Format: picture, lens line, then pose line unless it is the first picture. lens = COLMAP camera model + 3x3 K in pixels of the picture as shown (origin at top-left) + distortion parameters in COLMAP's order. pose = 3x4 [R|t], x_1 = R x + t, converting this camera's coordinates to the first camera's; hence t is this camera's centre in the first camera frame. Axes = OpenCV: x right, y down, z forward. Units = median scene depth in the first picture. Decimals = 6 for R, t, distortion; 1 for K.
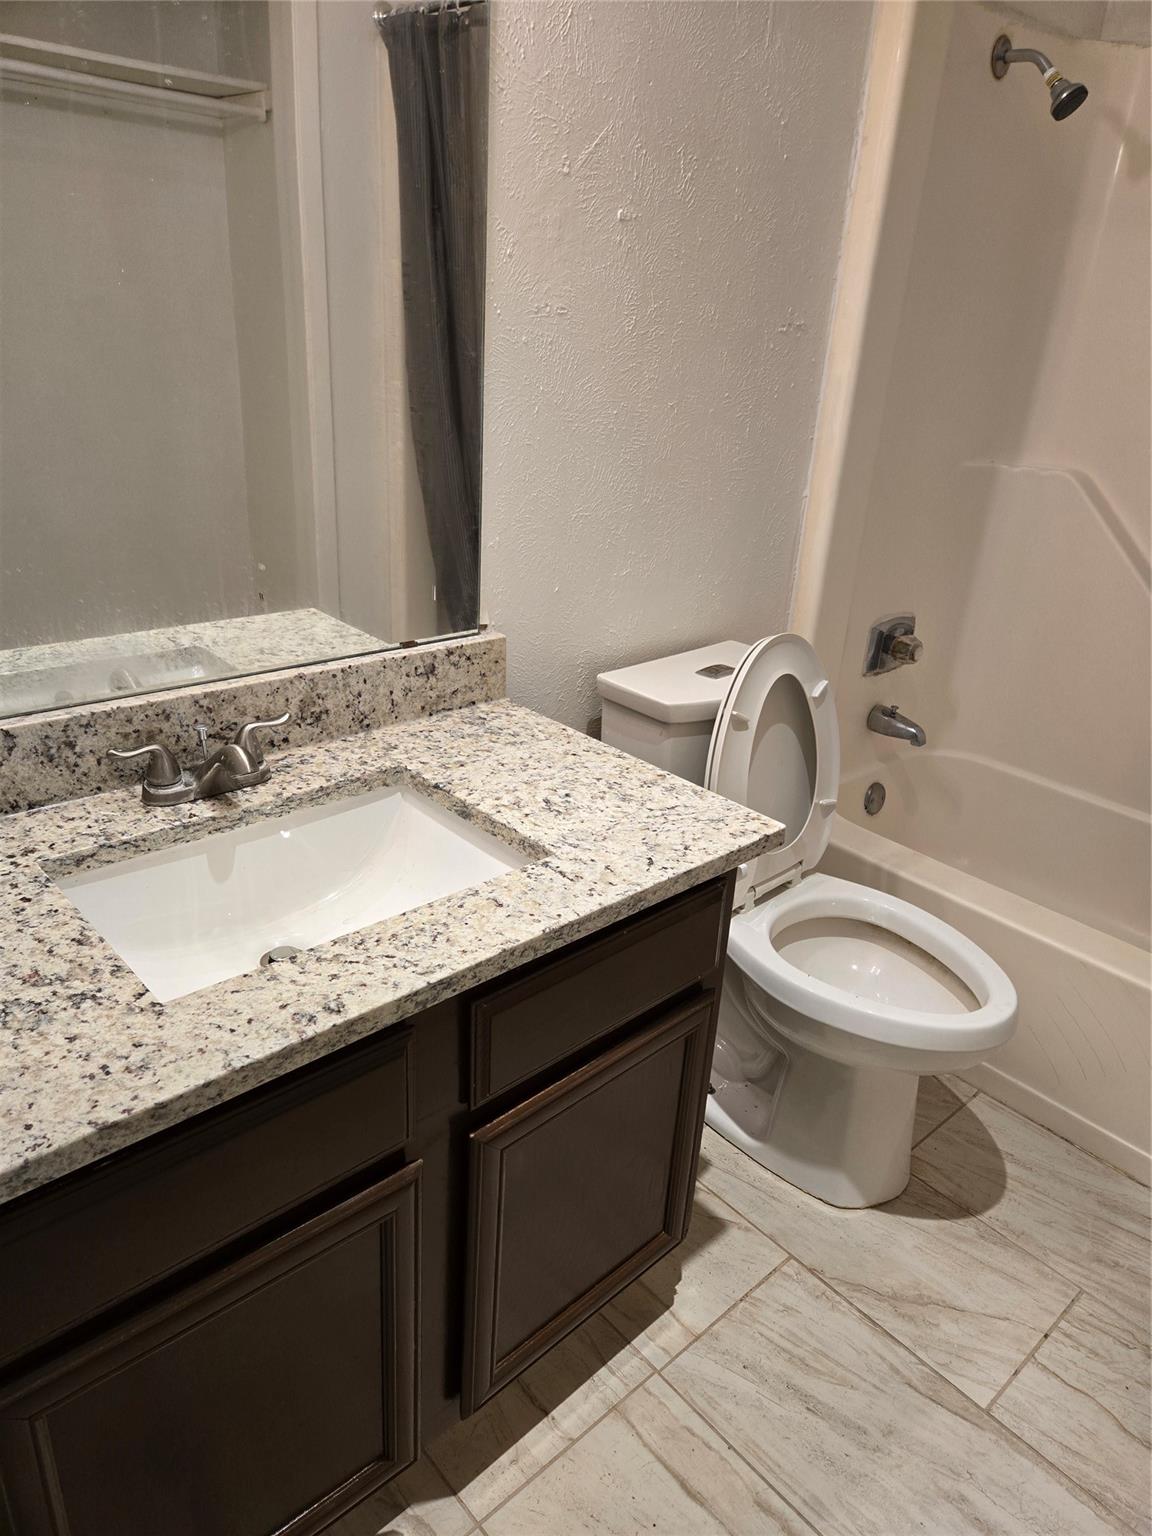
lens RADIAL K [[1027.6, 0, 599.7], [0, 1027.6, 770.9], [0, 0, 1]] dist [0.072220, -0.060589]
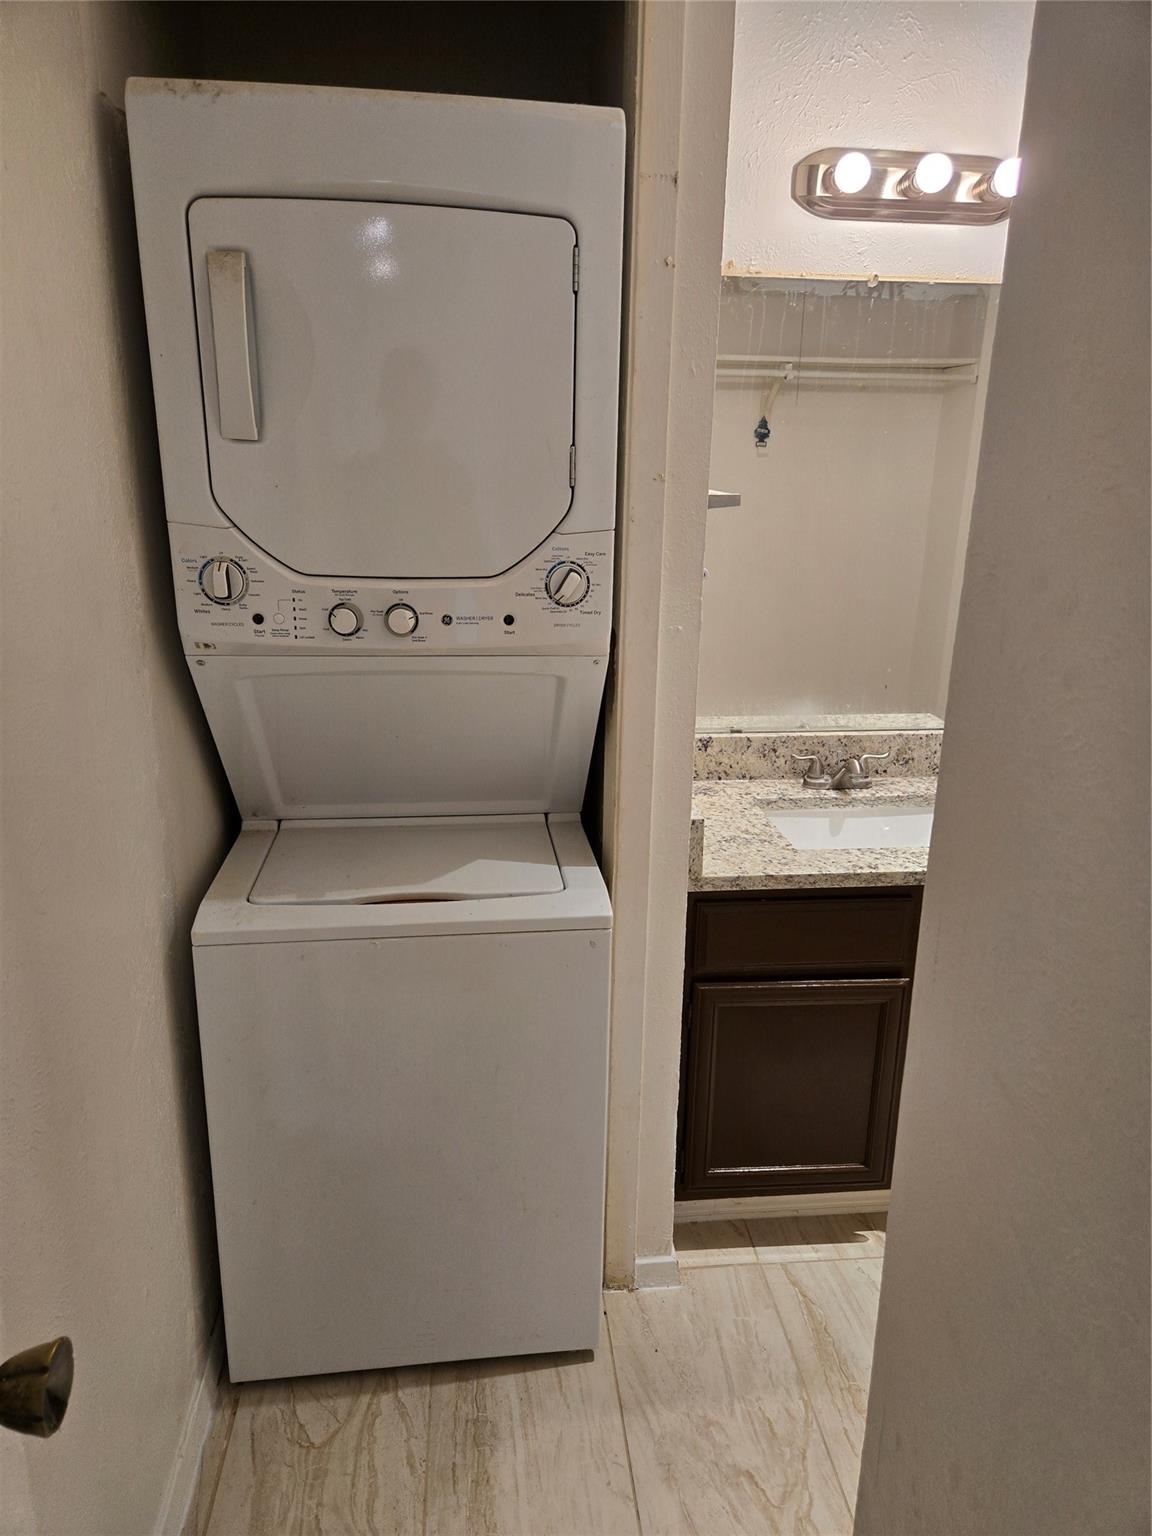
lens RADIAL K [[1027.6, 0, 579.0], [0, 1027.6, 770.4], [0, 0, 1]] dist [0.072220, -0.060589]
pose [[0.796104, 0.117378, -0.593668, 0.332430], [-0.206329, 0.974876, -0.083936, 0.234877], [0.568900, 0.189313, 0.800321, -0.706907]]
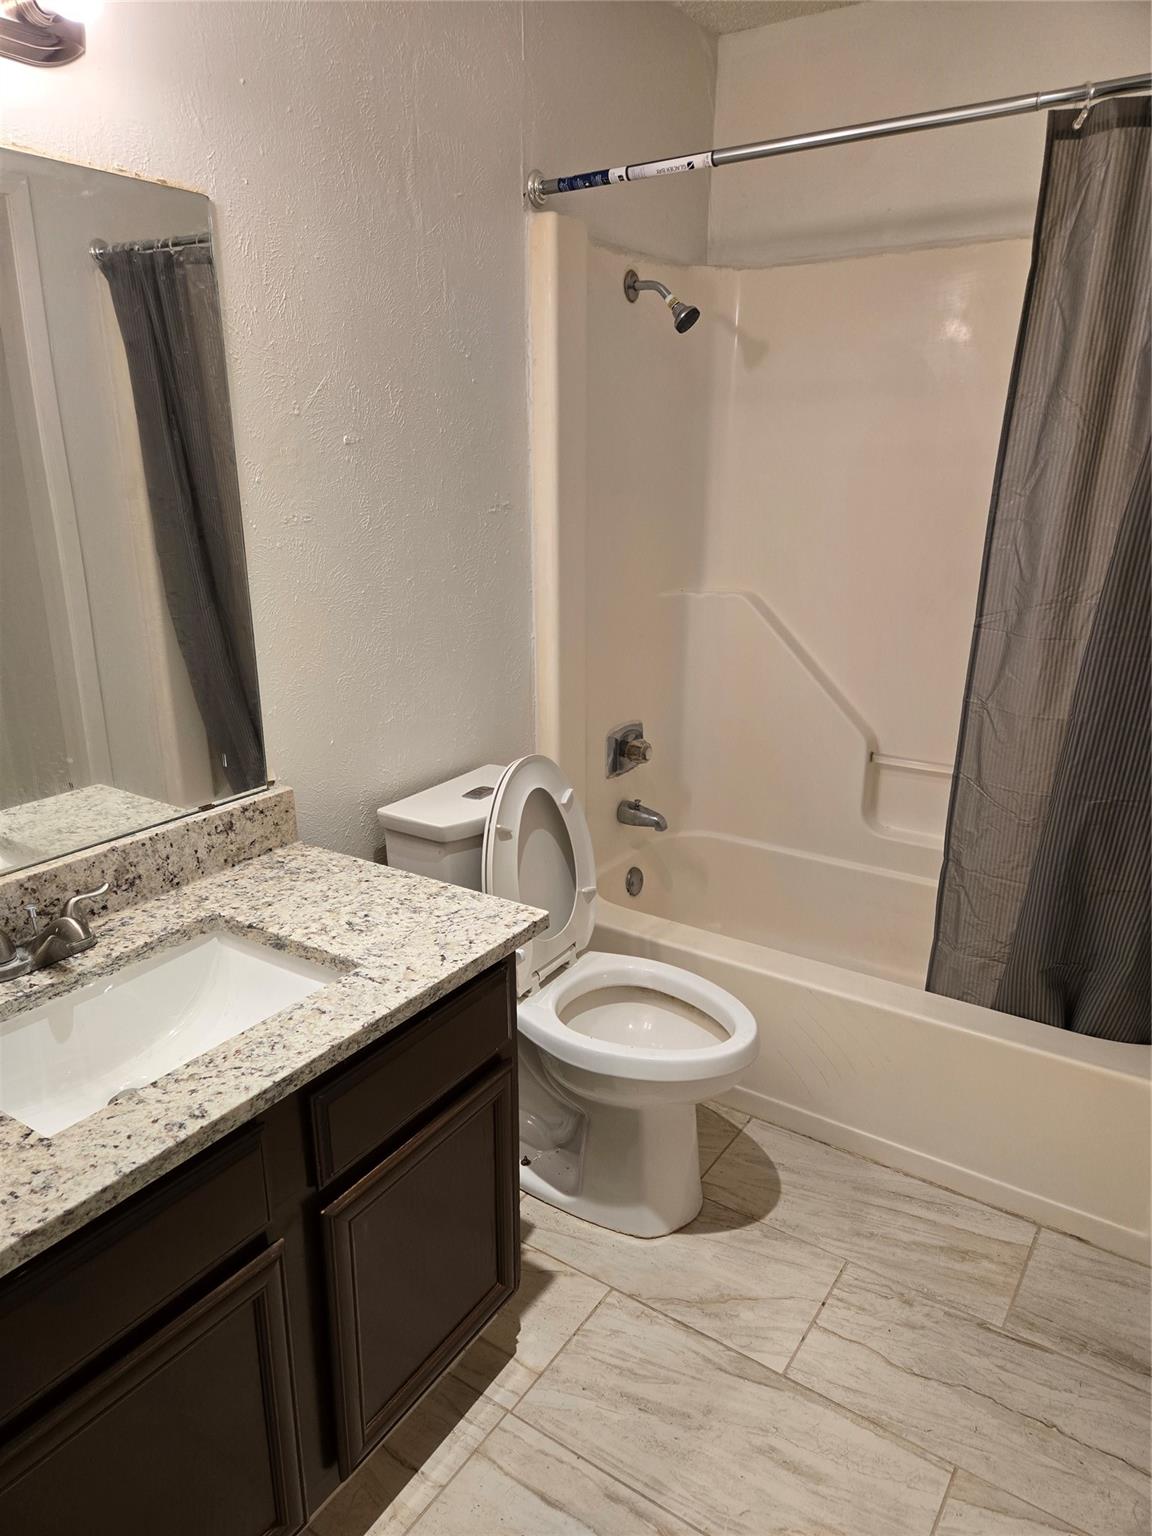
lens RADIAL K [[1027.6, 0, 571.7], [0, 1027.6, 775.6], [0, 0, 1]] dist [0.072220, -0.060589]
pose [[0.973138, -0.129789, 0.190149, -0.006294], [0.149063, 0.984652, -0.090779, 0.008204], [-0.175449, 0.116685, 0.977549, -0.231996]]
